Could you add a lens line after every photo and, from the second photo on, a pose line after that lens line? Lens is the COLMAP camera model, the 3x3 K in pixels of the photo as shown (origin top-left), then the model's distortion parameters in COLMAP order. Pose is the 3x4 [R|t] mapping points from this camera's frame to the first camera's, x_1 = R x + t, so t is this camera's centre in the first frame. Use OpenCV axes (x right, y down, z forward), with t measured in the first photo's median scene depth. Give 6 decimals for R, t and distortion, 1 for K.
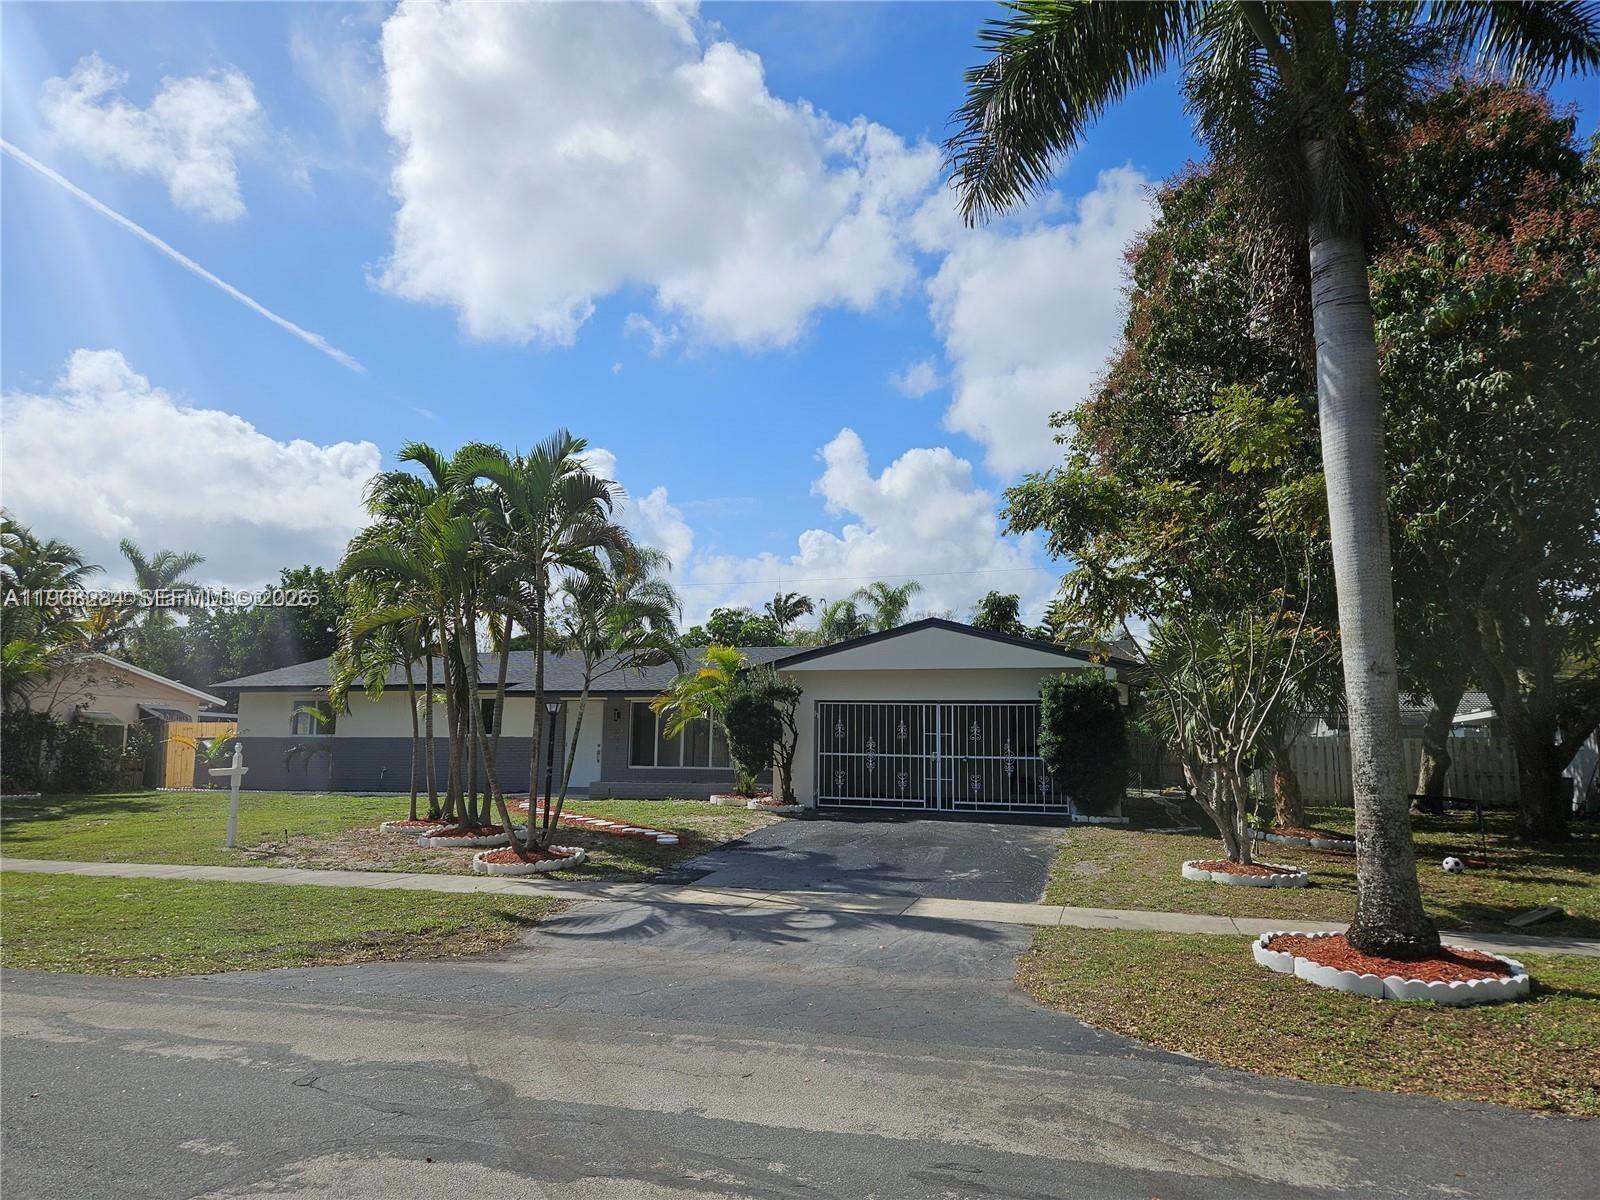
lens RADIAL K [[1089.2, 0, 799.9], [0, 1089.2, 627.9], [0, 0, 1]] dist [0.102065, -0.065741]
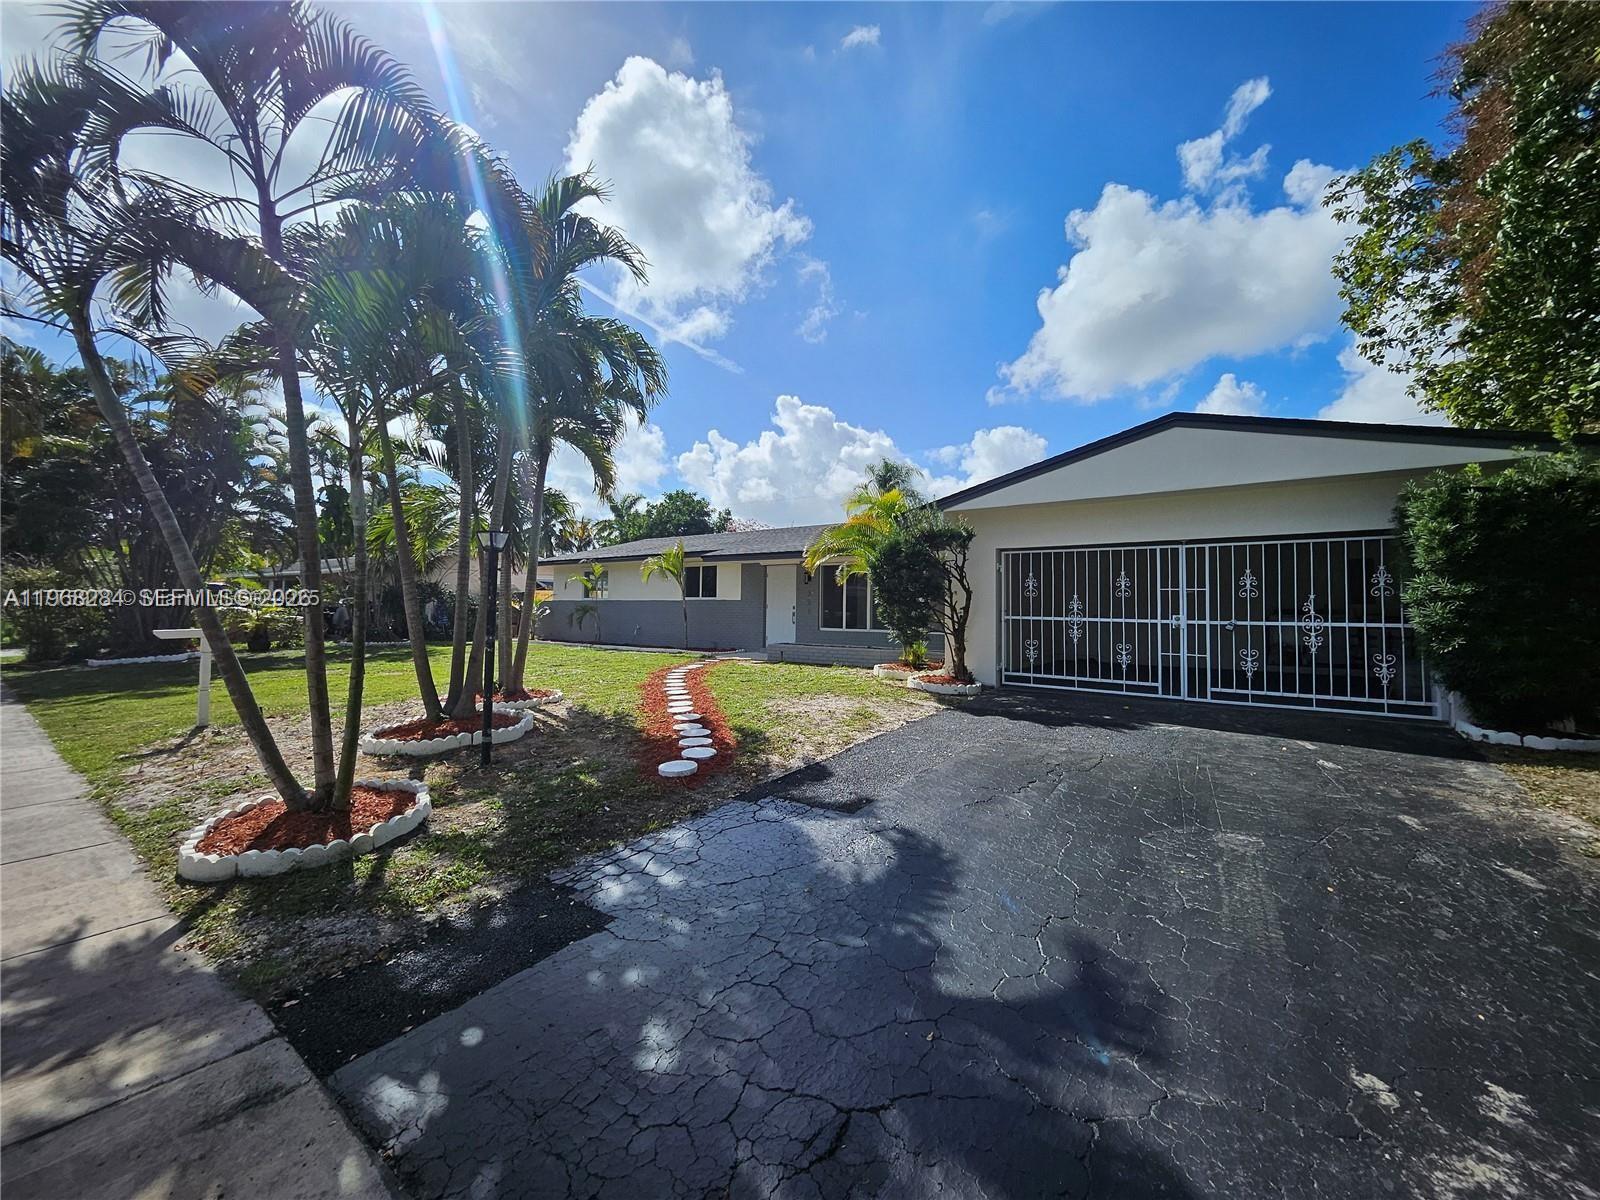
lens RADIAL K [[642.5, 0, 794.4], [0, 642.5, 589.1], [0, 0, 1]] dist [0.001990, 0.000151]
pose [[0.934234, -0.013406, -0.356408, 0.043846], [0.039541, 0.997026, 0.066144, 0.062109], [0.354461, -0.075887, 0.931986, 0.548038]]
